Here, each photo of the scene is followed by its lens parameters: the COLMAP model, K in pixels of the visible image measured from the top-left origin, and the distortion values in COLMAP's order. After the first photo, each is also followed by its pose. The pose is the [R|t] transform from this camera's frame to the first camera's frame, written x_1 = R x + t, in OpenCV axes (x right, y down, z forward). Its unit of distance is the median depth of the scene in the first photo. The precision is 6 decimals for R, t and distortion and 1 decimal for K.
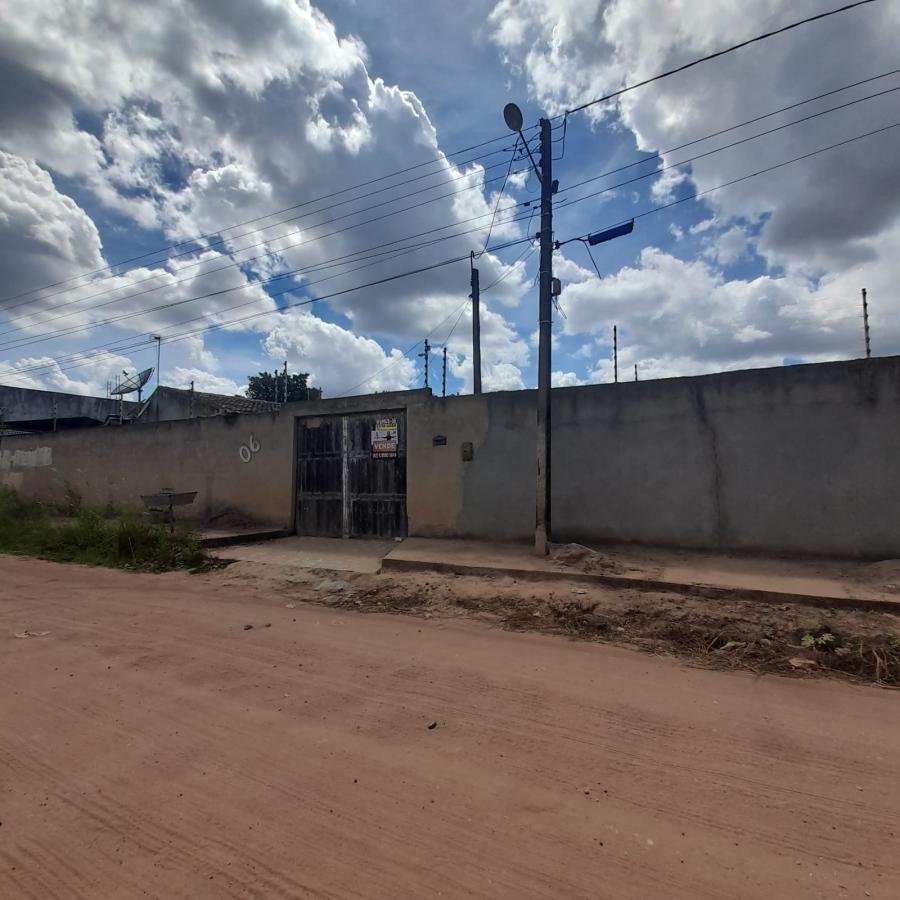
lens RADIAL K [[792.5, 0, 450.0], [0, 792.5, 450.0], [0, 0, 1]] dist [-0.010393, 0.000553]
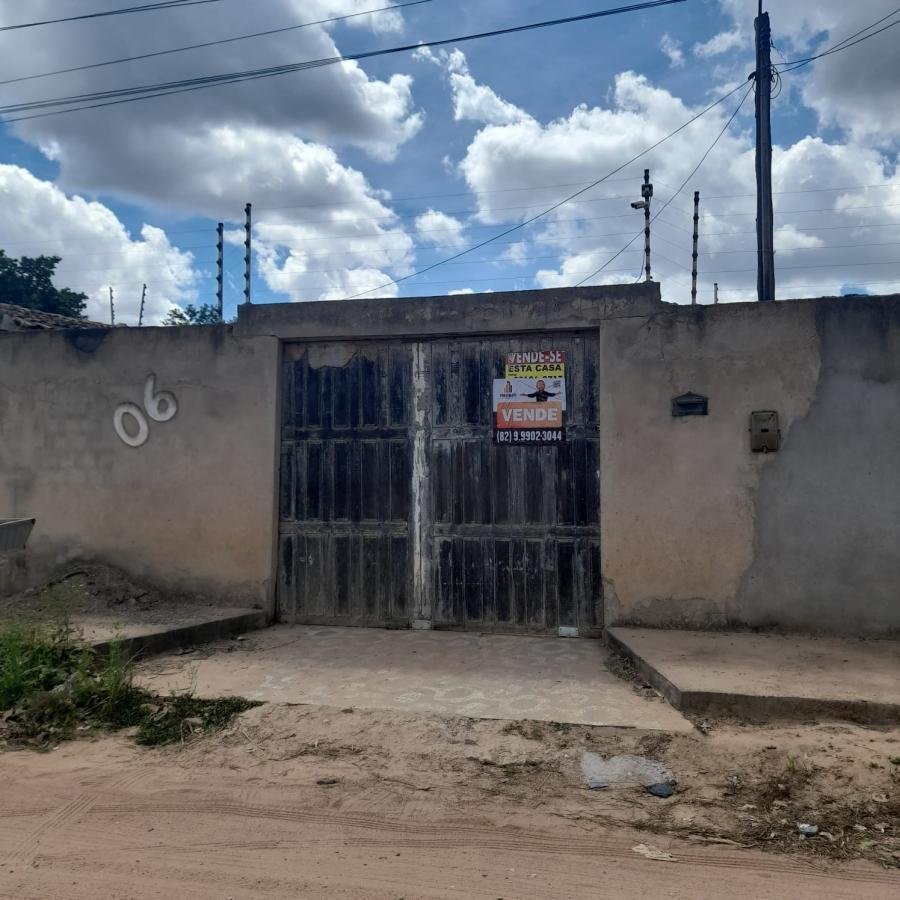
lens RADIAL K [[1312.4, 0, 450.0], [0, 1312.4, 450.0], [0, 0, 1]] dist [0.170441, -0.486513]
pose [[0.953522, 0.016452, 0.300875, -0.322474], [-0.020052, 0.999759, 0.008882, 0.008307], [-0.300657, -0.014502, 0.953622, 0.313306]]
